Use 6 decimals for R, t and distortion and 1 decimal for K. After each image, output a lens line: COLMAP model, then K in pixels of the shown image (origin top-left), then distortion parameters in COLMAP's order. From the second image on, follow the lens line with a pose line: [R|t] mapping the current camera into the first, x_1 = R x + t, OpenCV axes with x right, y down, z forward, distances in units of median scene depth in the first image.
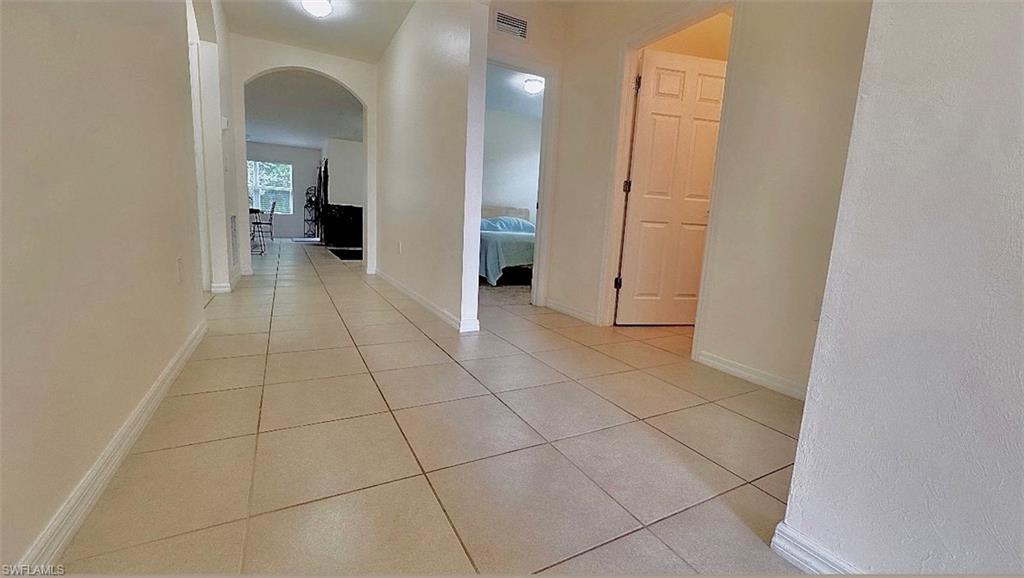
lens RADIAL K [[410.6, 0, 512.0], [0, 410.6, 289.0], [0, 0, 1]] dist [-0.001365, 0.000142]
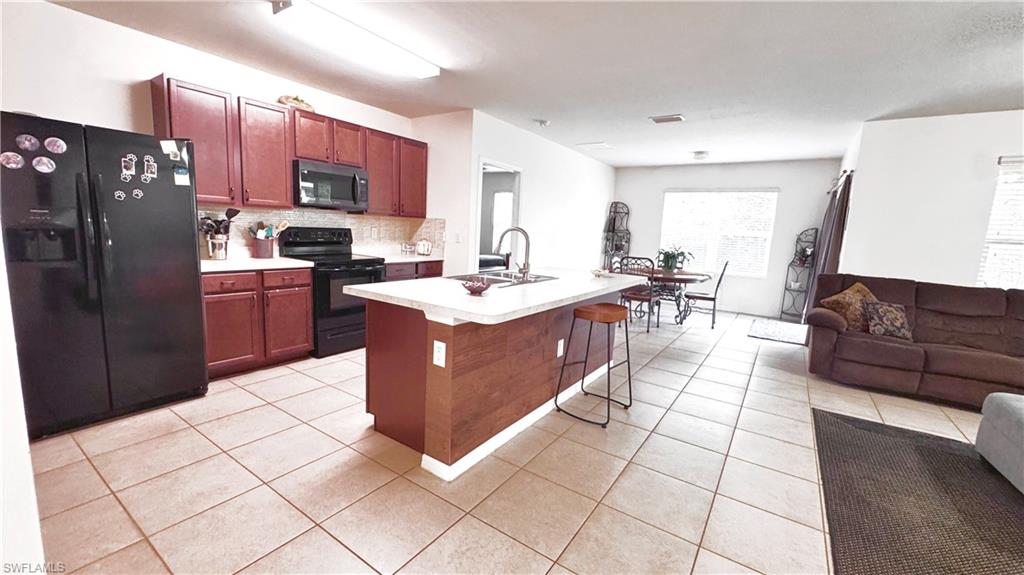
lens RADIAL K [[410.6, 0, 512.0], [0, 410.6, 287.5], [0, 0, 1]] dist [-0.001365, 0.000142]
pose [[0.458210, 0.095050, -0.883747, -1.141906], [-0.160352, 0.986792, 0.022993, -0.752062], [0.874260, 0.131175, 0.467399, 2.581360]]
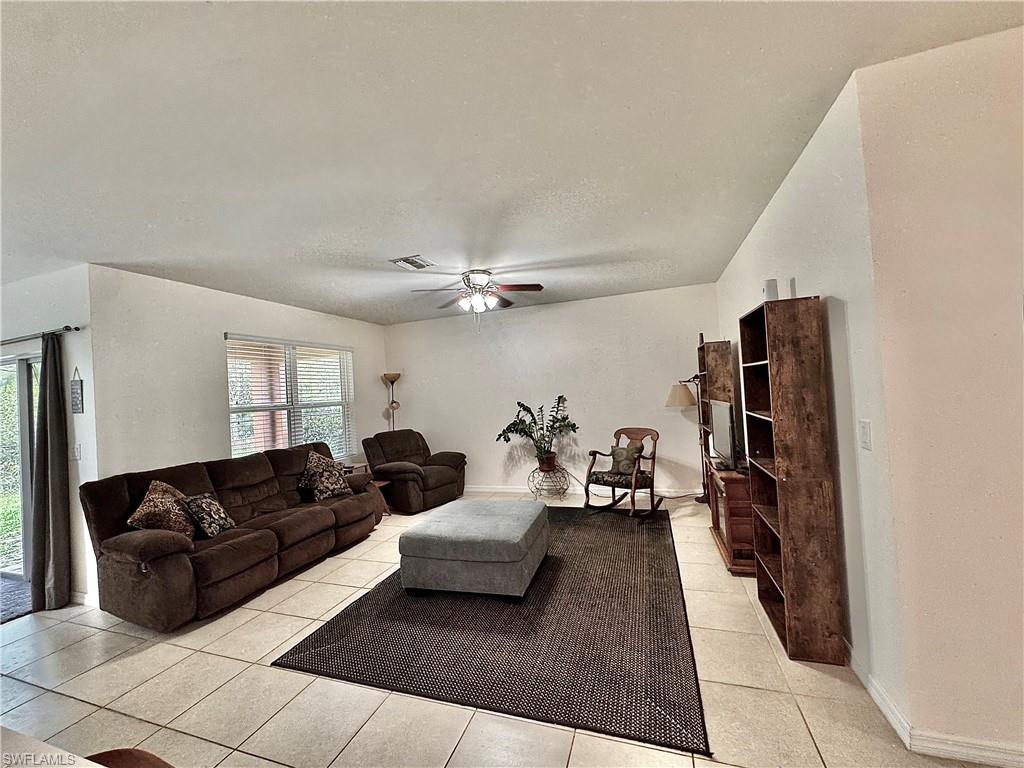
lens RADIAL K [[411.7, 0, 512.0], [0, 411.7, 384.0], [0, 0, 1]] dist [0.000322, 0.000067]
pose [[0.735449, -0.086152, 0.672081, -2.175031], [0.201694, 0.974756, -0.095760, -0.941030], [-0.646865, 0.205981, 0.734259, 3.012688]]
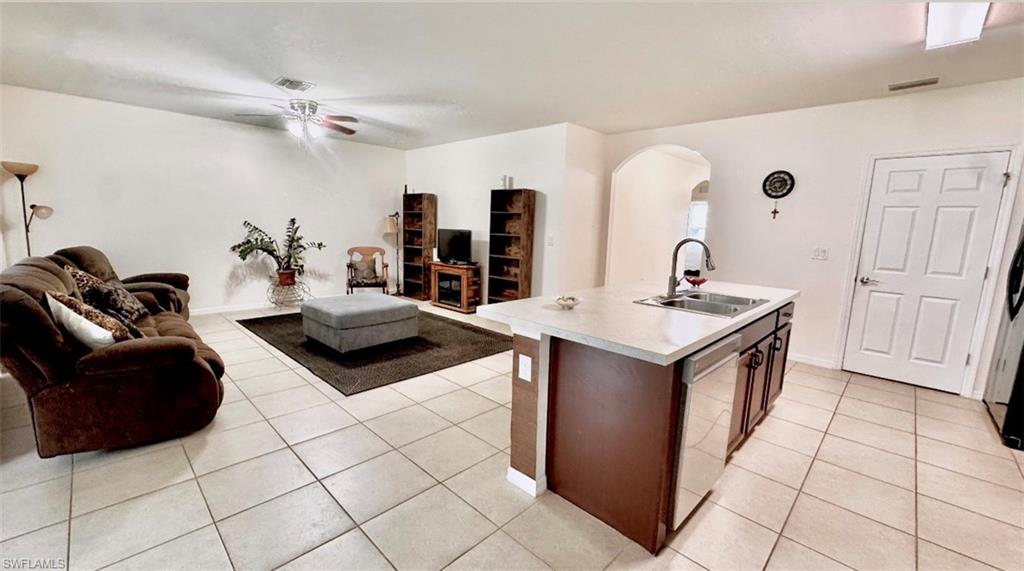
lens RADIAL K [[410.3, 0, 512.0], [0, 410.3, 285.5], [0, 0, 1]] dist [0.000705, 0.000143]
pose [[-0.293580, -0.205449, 0.933596, -3.518597], [0.100527, 0.964581, 0.243879, -1.159736], [-0.950634, 0.165449, -0.262529, 4.155454]]
